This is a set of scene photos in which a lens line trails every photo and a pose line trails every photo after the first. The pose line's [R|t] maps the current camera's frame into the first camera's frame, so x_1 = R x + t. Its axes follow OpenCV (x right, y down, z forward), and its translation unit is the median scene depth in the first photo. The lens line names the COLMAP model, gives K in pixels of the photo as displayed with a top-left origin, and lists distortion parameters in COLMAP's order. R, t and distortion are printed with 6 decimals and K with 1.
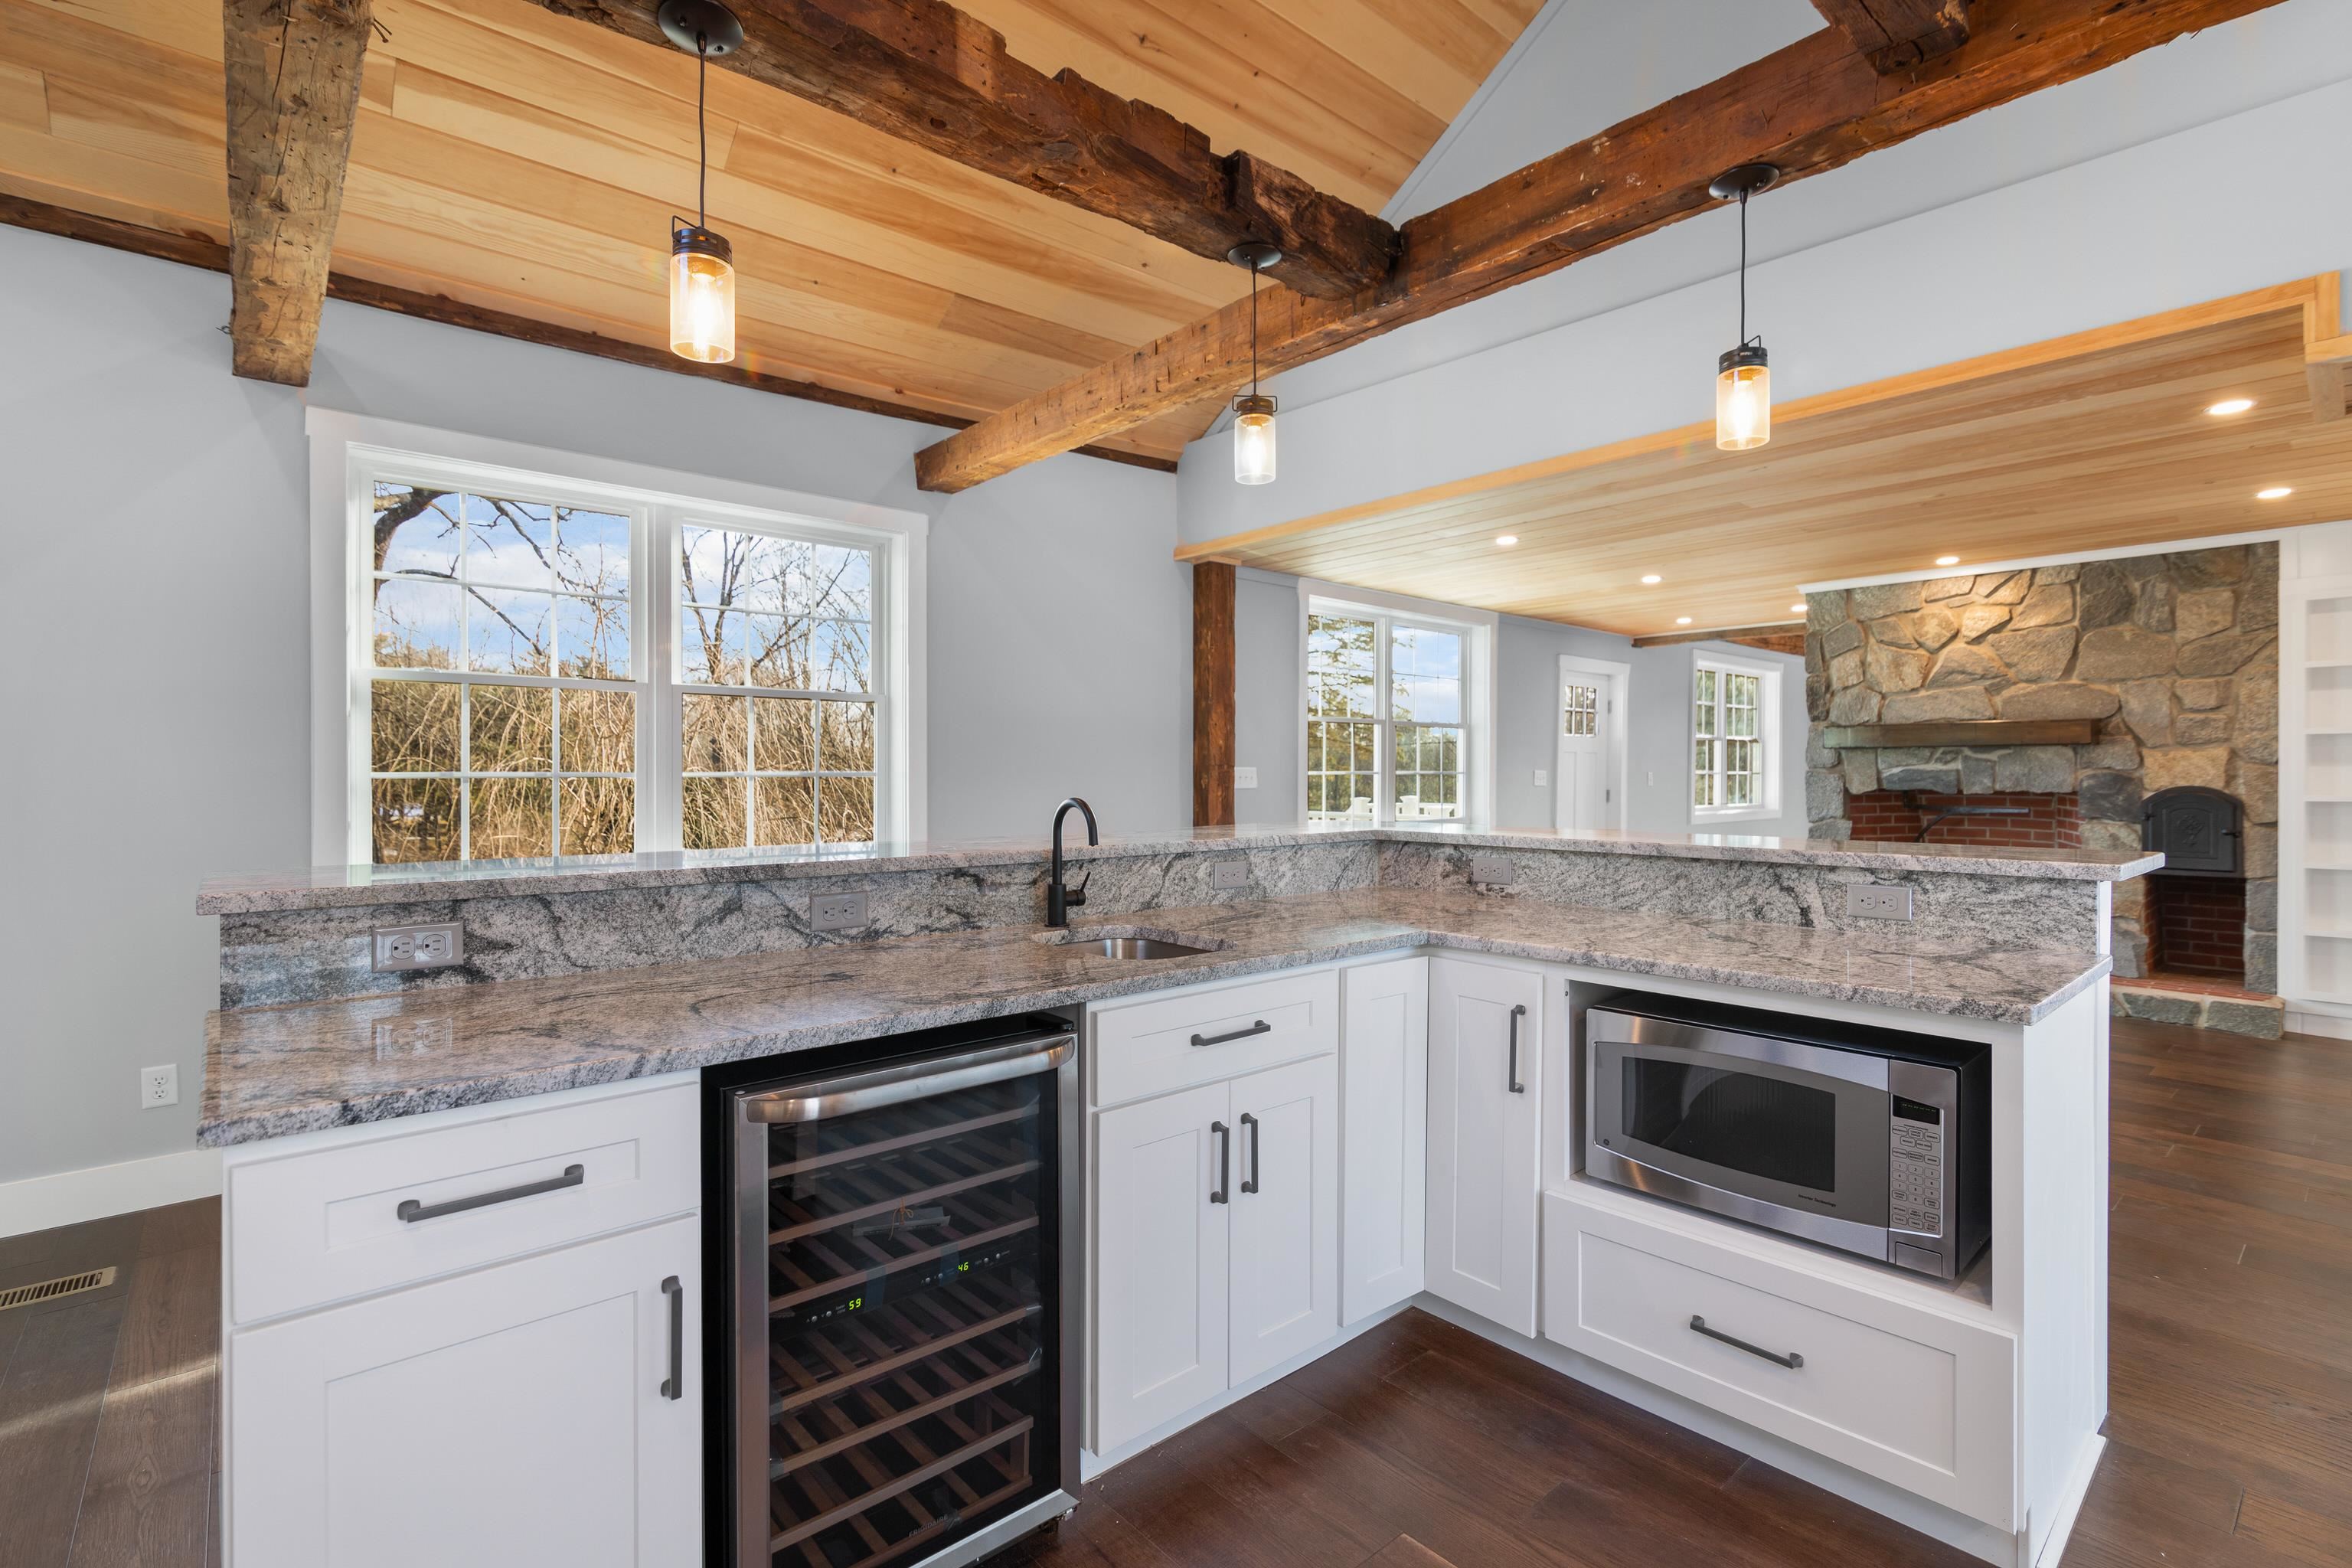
lens RADIAL K [[1080.3, 0, 1156.1], [0, 1080.3, 780.3], [0, 0, 1]] dist [-0.000435, -0.000380]
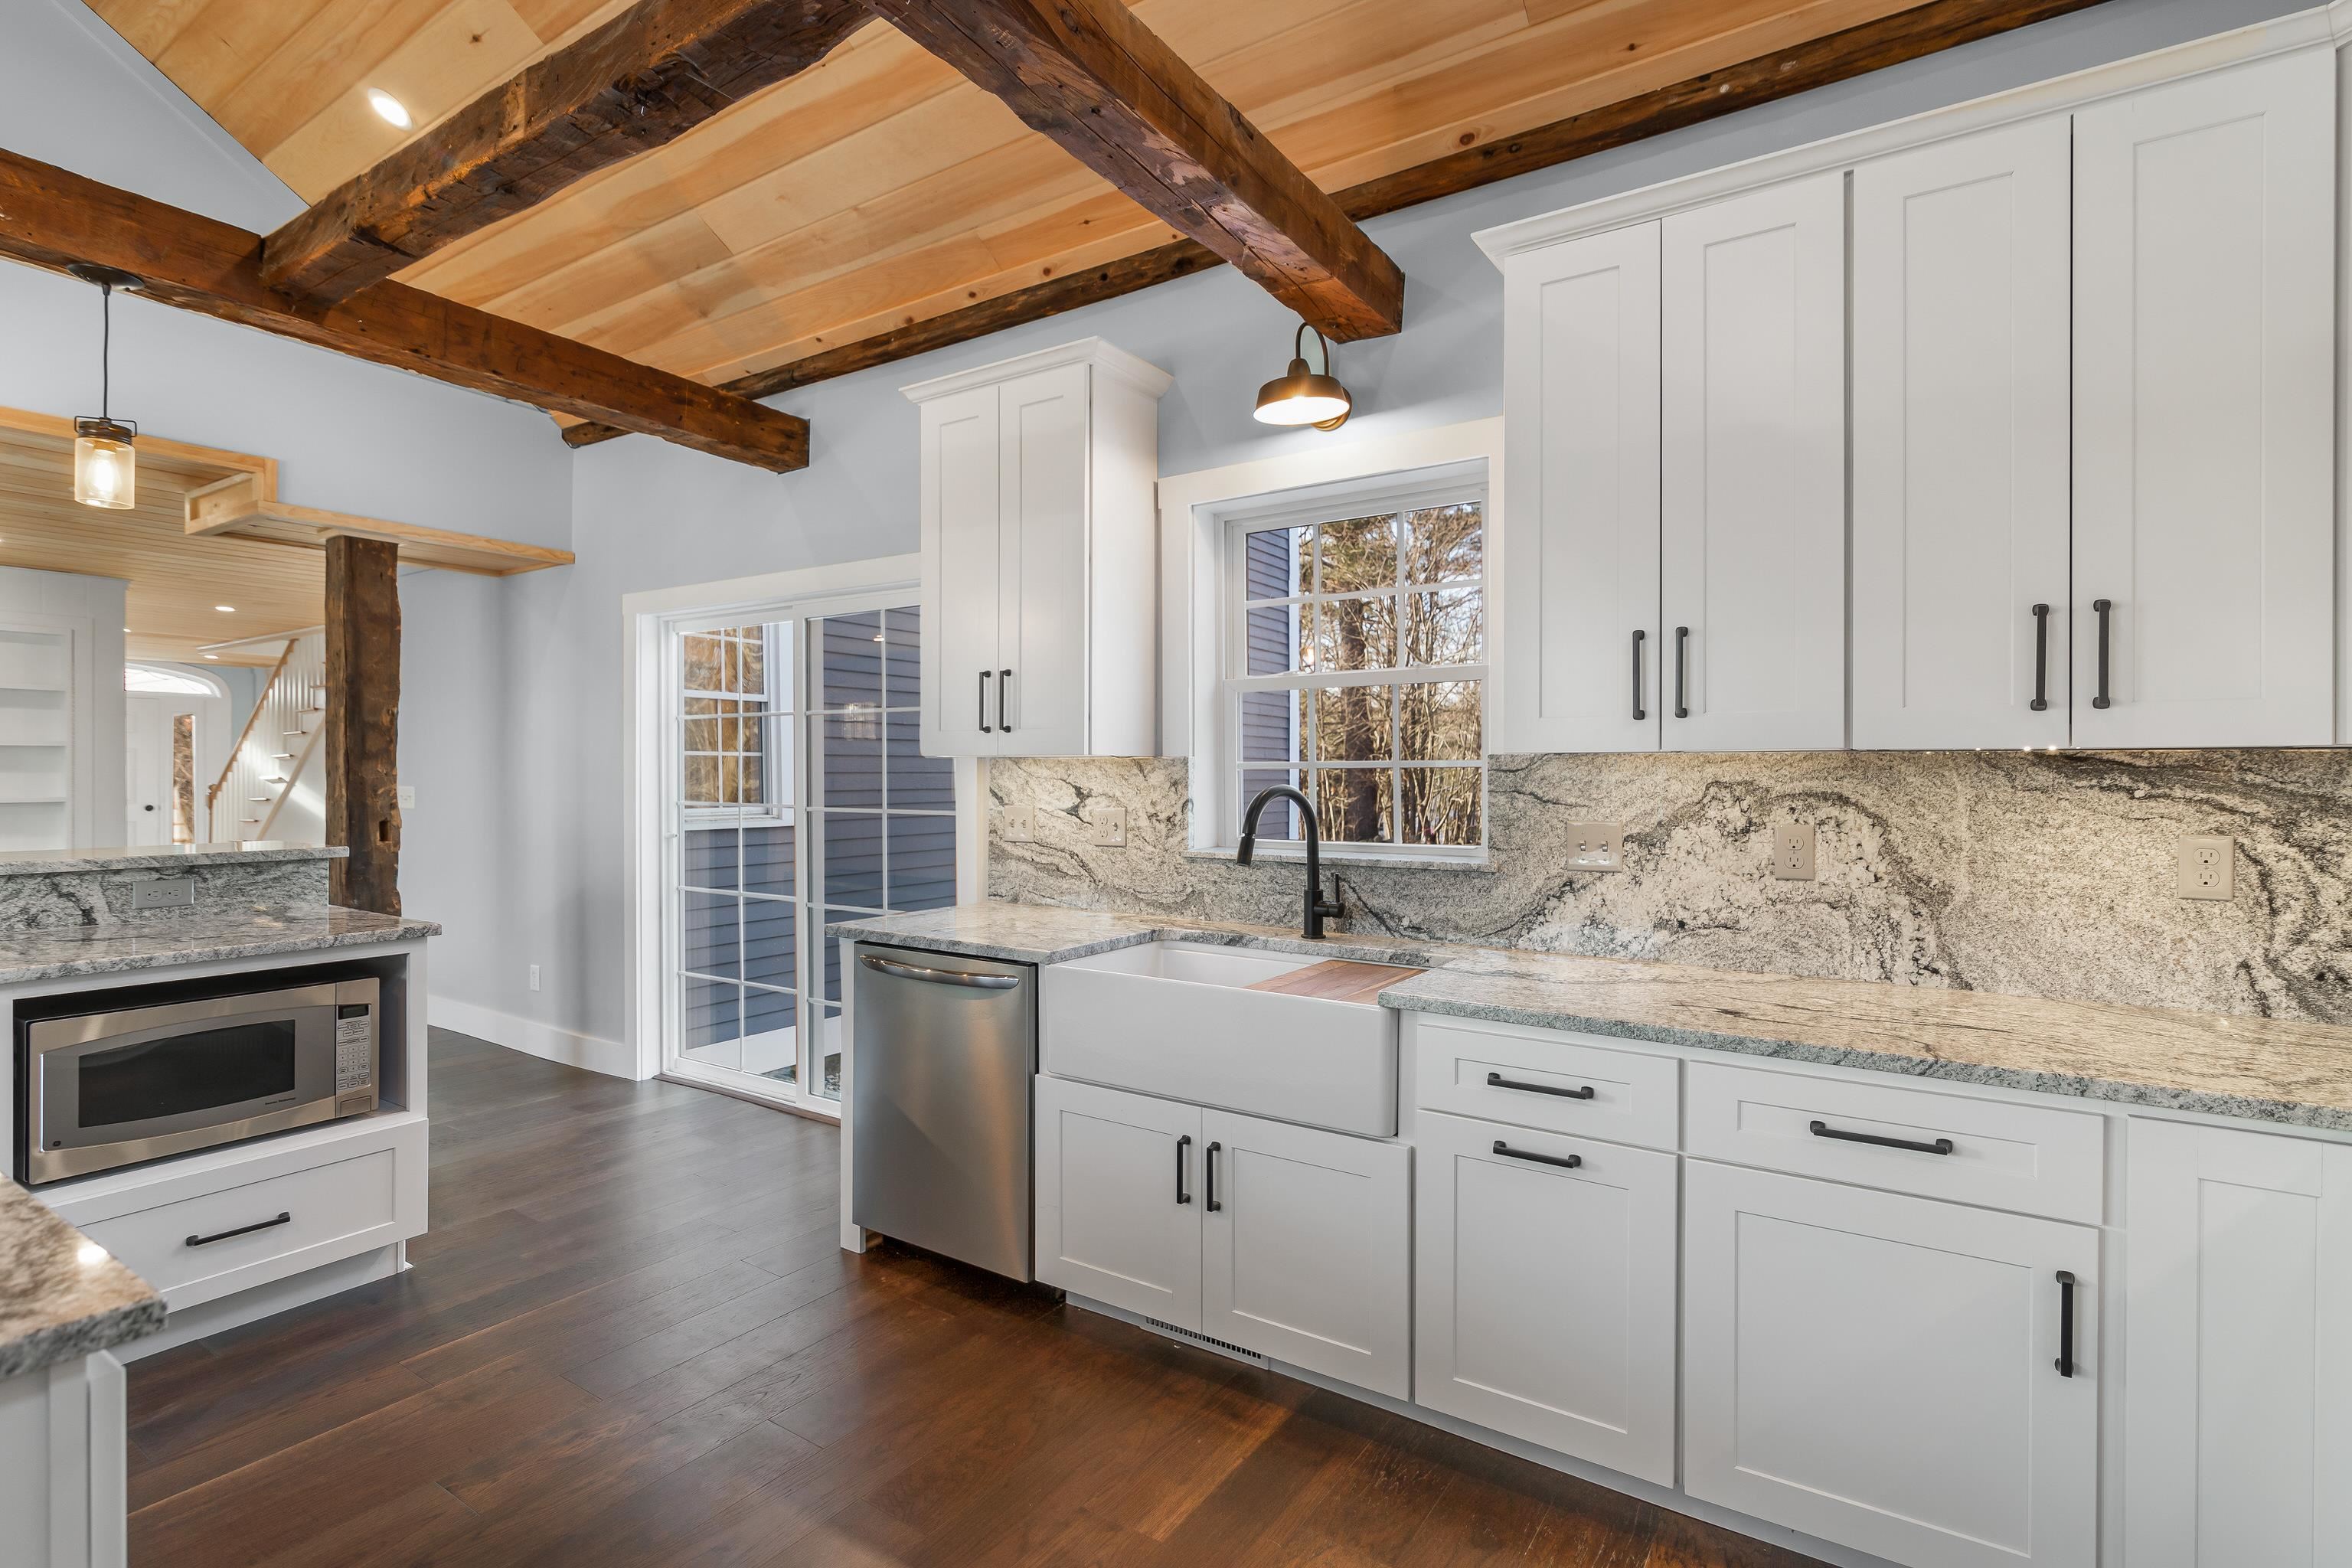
lens RADIAL K [[1093.0, 0, 1125.5], [0, 1093.0, 774.3], [0, 0, 1]] dist [0.000499, -0.000421]
pose [[-0.225308, -0.001026, 0.974287, -0.338919], [0.003032, 0.999994, 0.001754, -0.009896], [-0.974283, 0.003349, -0.225303, 0.087186]]
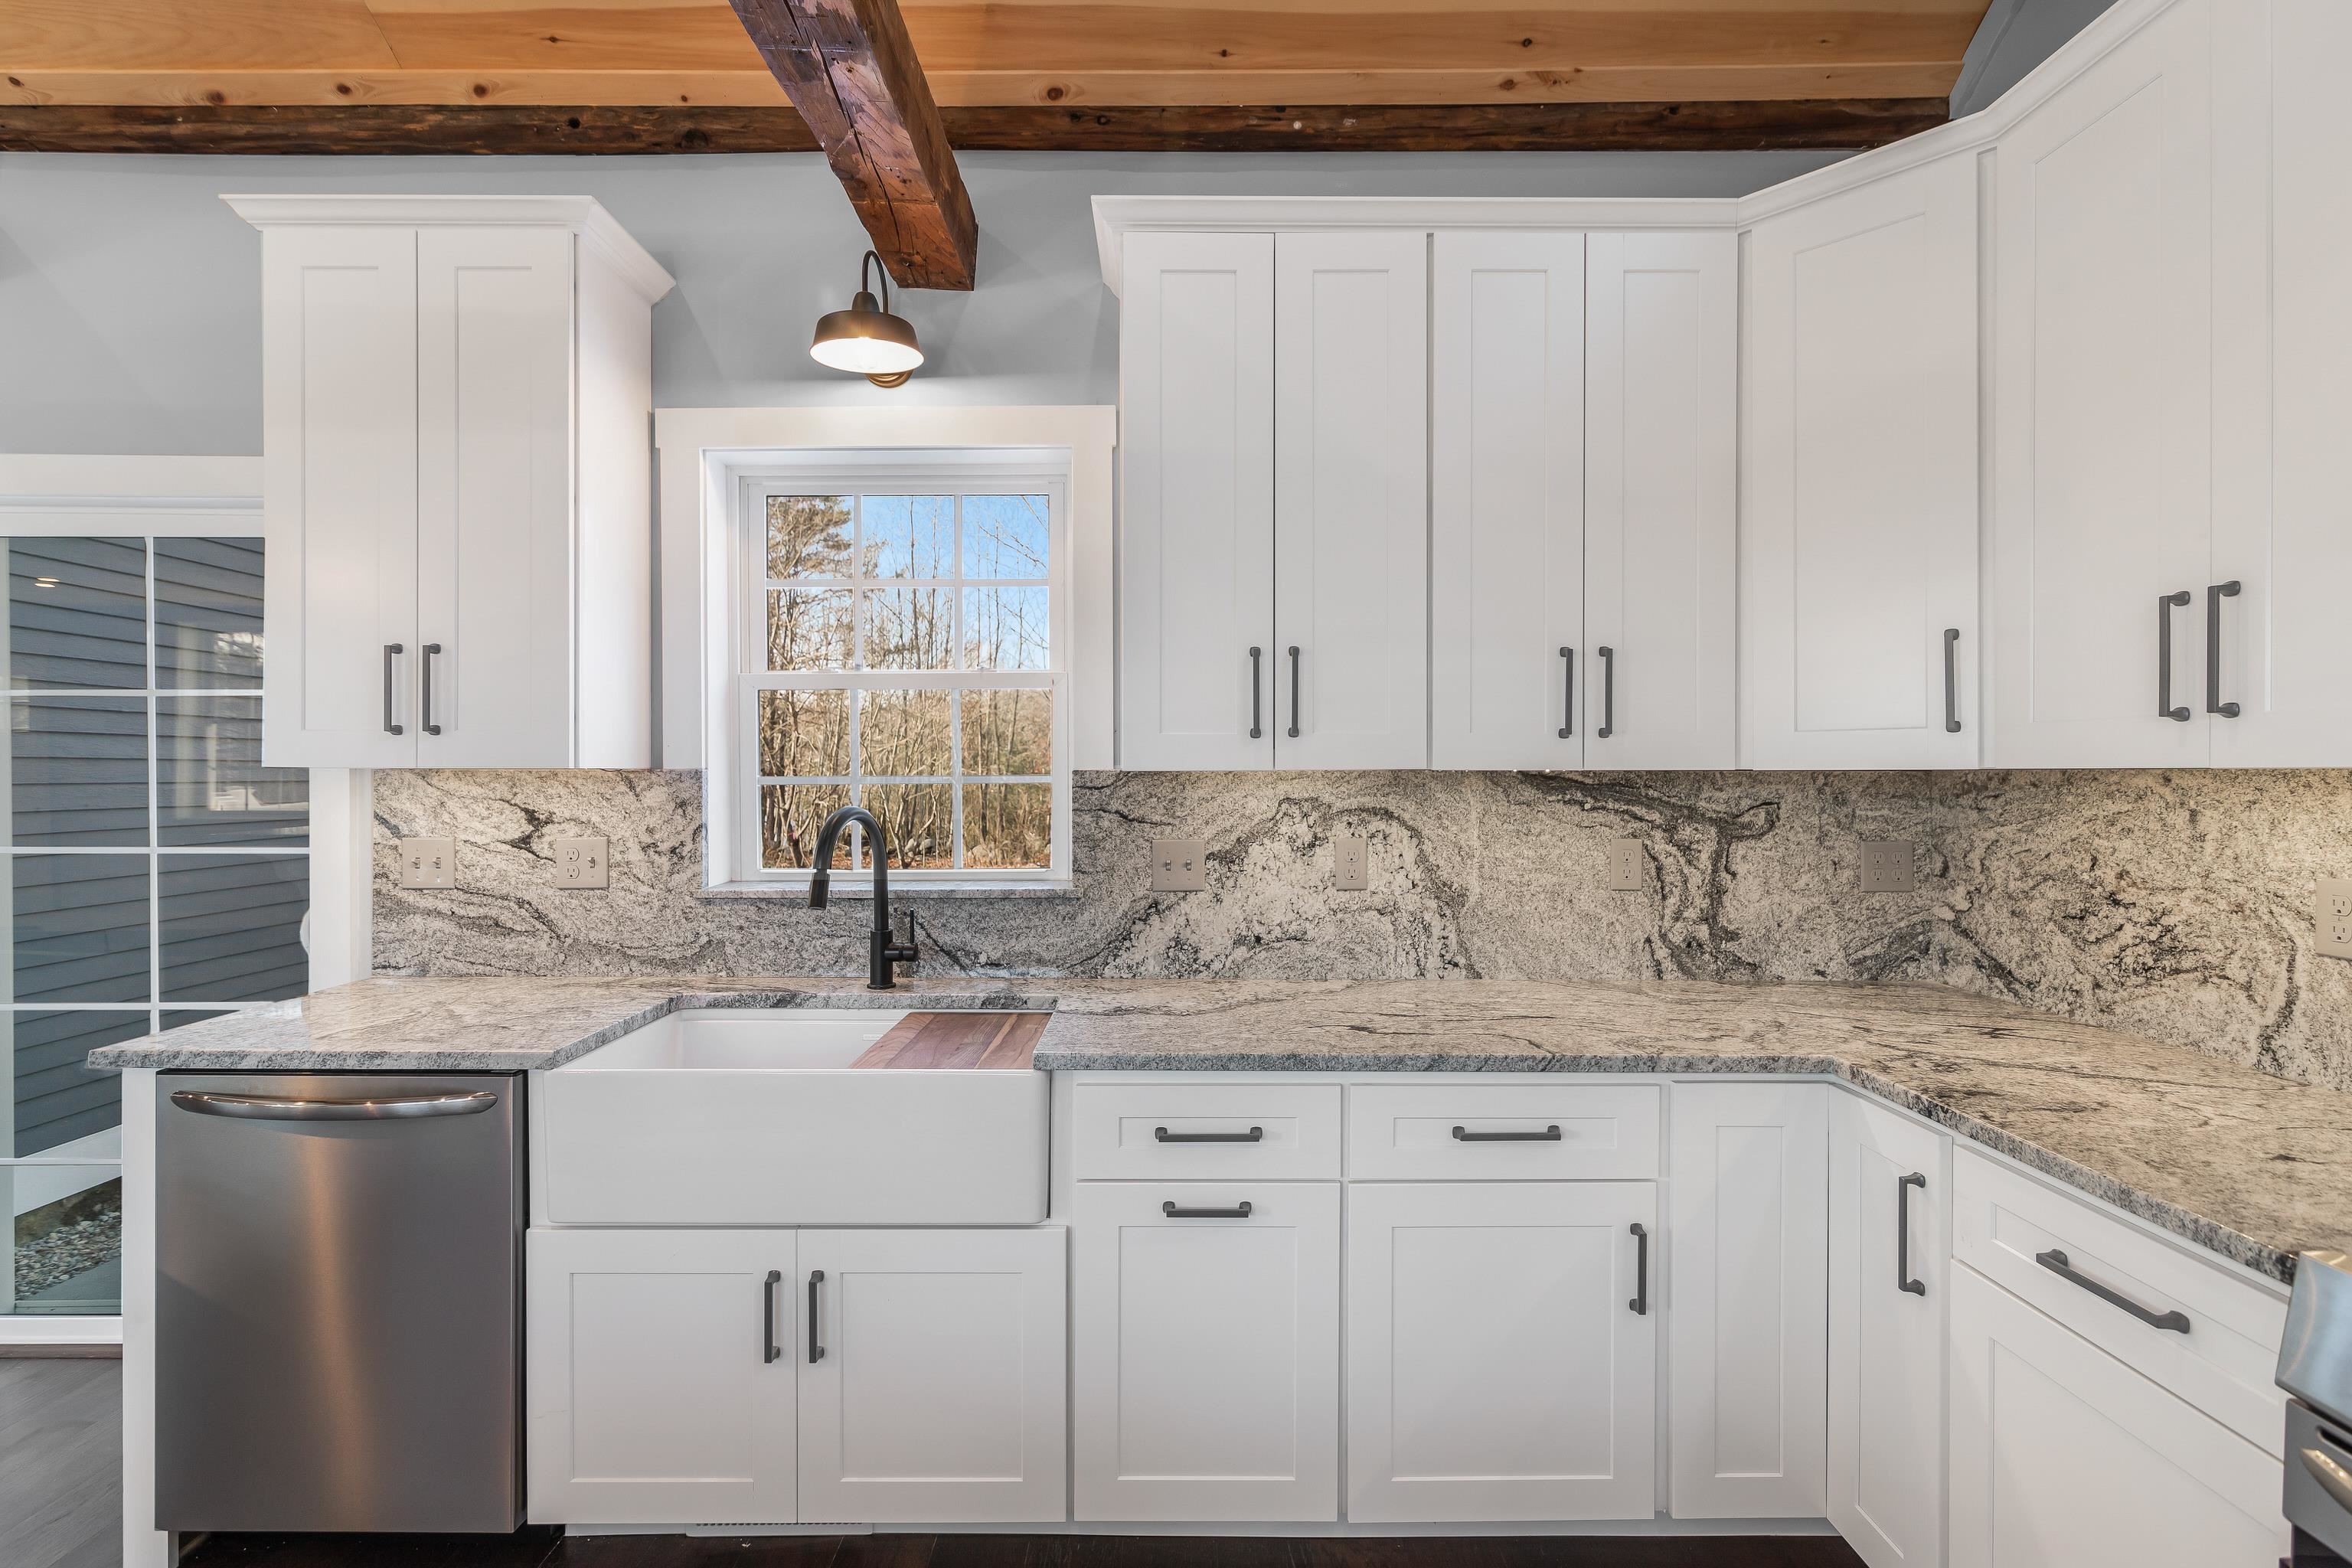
lens RADIAL K [[1115.8, 0, 1136.0], [0, 1115.8, 778.3], [0, 0, 1]] dist [0.001543, -0.000579]
pose [[-0.726429, -0.002450, 0.687237, -0.224144], [0.002694, 0.999976, 0.006413, -0.017642], [-0.687236, 0.006510, -0.726405, 0.140671]]
